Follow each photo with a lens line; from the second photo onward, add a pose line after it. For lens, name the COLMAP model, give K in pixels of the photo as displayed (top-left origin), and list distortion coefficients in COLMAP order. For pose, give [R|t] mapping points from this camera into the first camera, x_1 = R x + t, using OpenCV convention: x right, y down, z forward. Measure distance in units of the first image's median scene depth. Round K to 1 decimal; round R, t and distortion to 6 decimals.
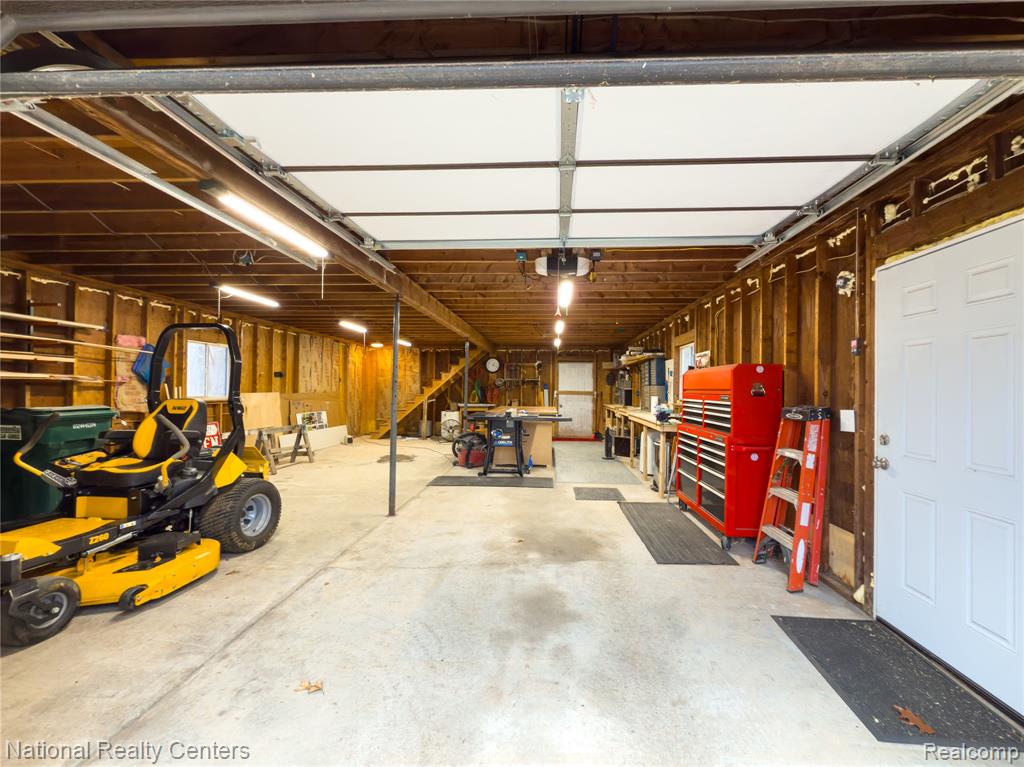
lens RADIAL K [[452.2, 0, 512.0], [0, 452.2, 383.5], [0, 0, 1]] dist [0.000143, -0.000728]
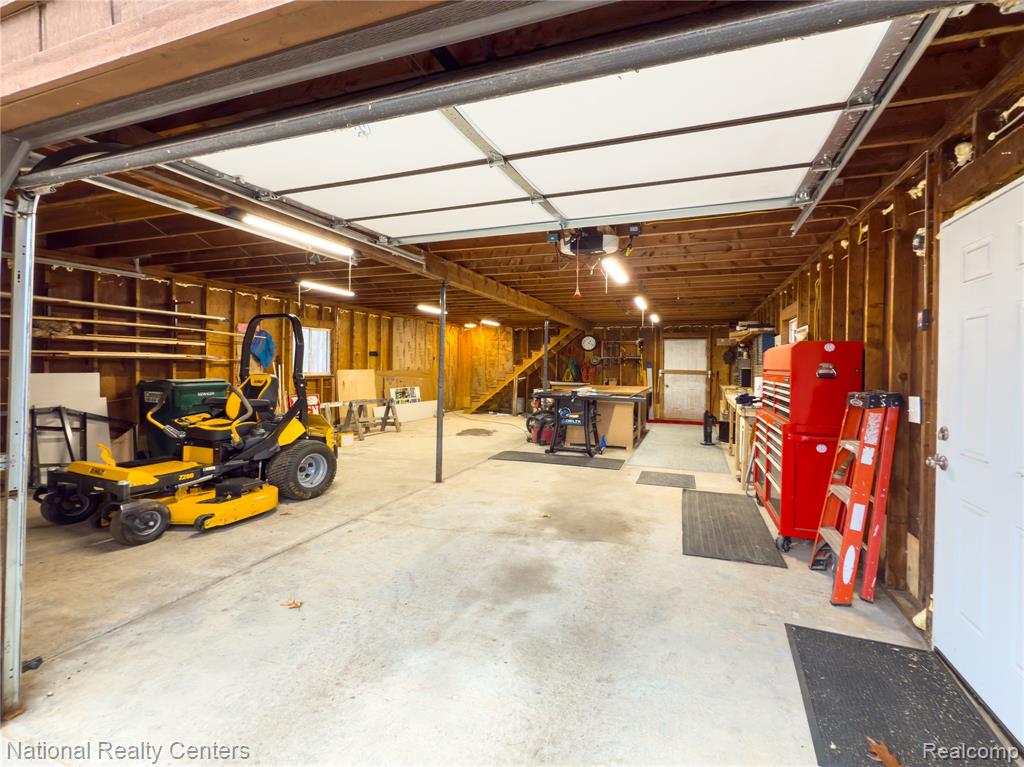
lens RADIAL K [[461.9, 0, 511.3], [0, 461.9, 366.3], [0, 0, 1]] dist [0.000065, -0.000150]
pose [[0.956080, 0.005826, -0.293047, 0.270413], [-0.002567, 0.999931, 0.011504, -0.004582], [0.293094, -0.010246, 0.956029, -0.024361]]
